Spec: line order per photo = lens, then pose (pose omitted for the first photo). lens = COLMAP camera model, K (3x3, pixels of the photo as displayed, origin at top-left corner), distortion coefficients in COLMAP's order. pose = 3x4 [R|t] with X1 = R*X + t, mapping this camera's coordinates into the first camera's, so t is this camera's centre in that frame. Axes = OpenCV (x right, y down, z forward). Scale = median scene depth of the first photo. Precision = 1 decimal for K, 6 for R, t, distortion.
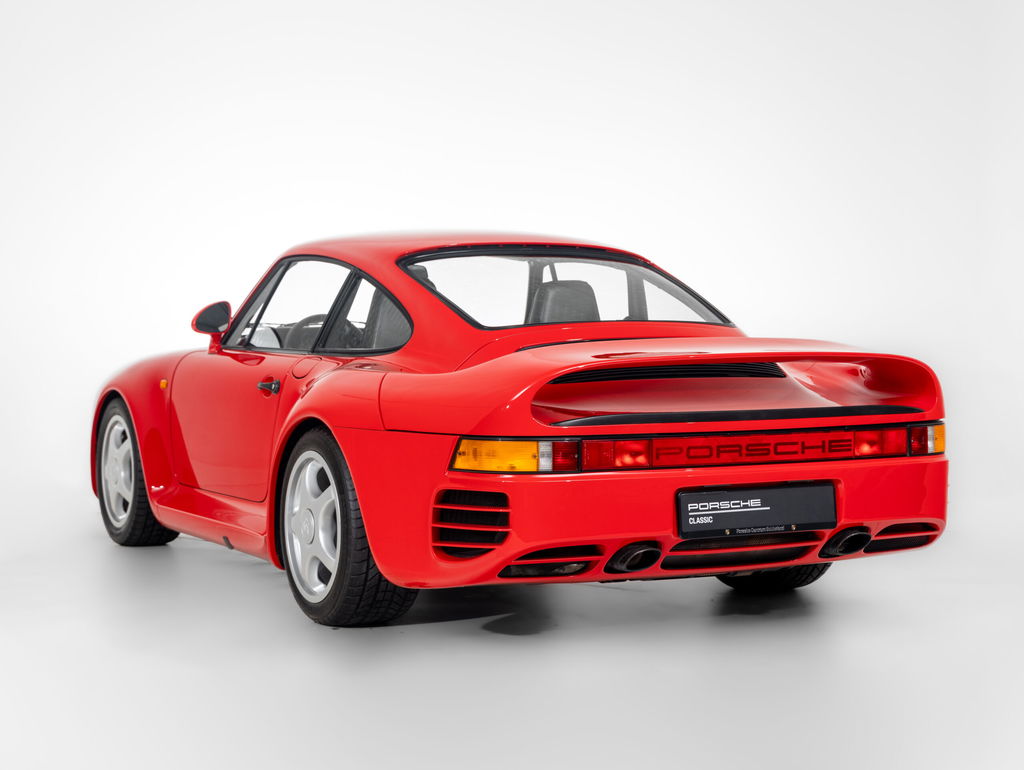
lens RADIAL K [[2256.1, 0, 513.5], [0, 2256.1, 388.7], [0, 0, 1]] dist [-0.020882, 0.000000]
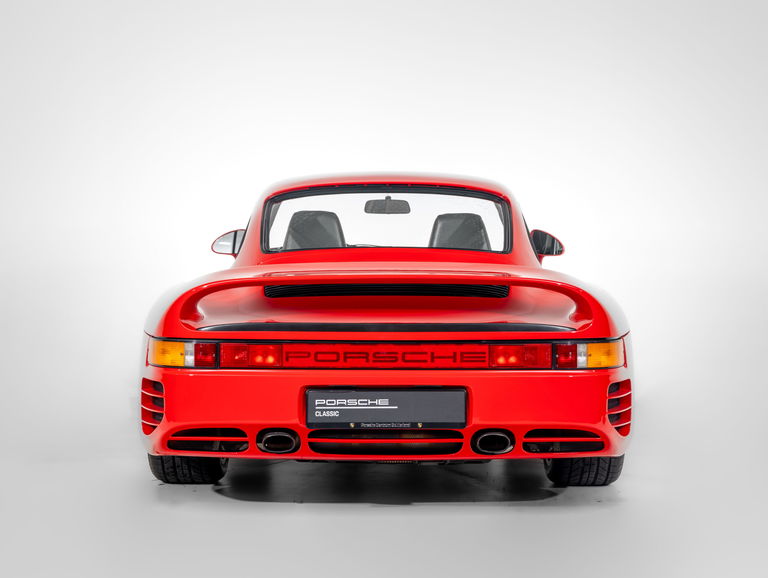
lens RADIAL K [[1692.1, 0, 387.3], [0, 1692.1, 287.3], [0, 0, 1]] dist [-0.020882, 0.000000]
pose [[0.869848, 0.023545, -0.492757, 0.541205], [-0.025346, 0.999674, 0.003025, -0.012019], [0.492668, 0.009858, 0.870162, 0.230399]]
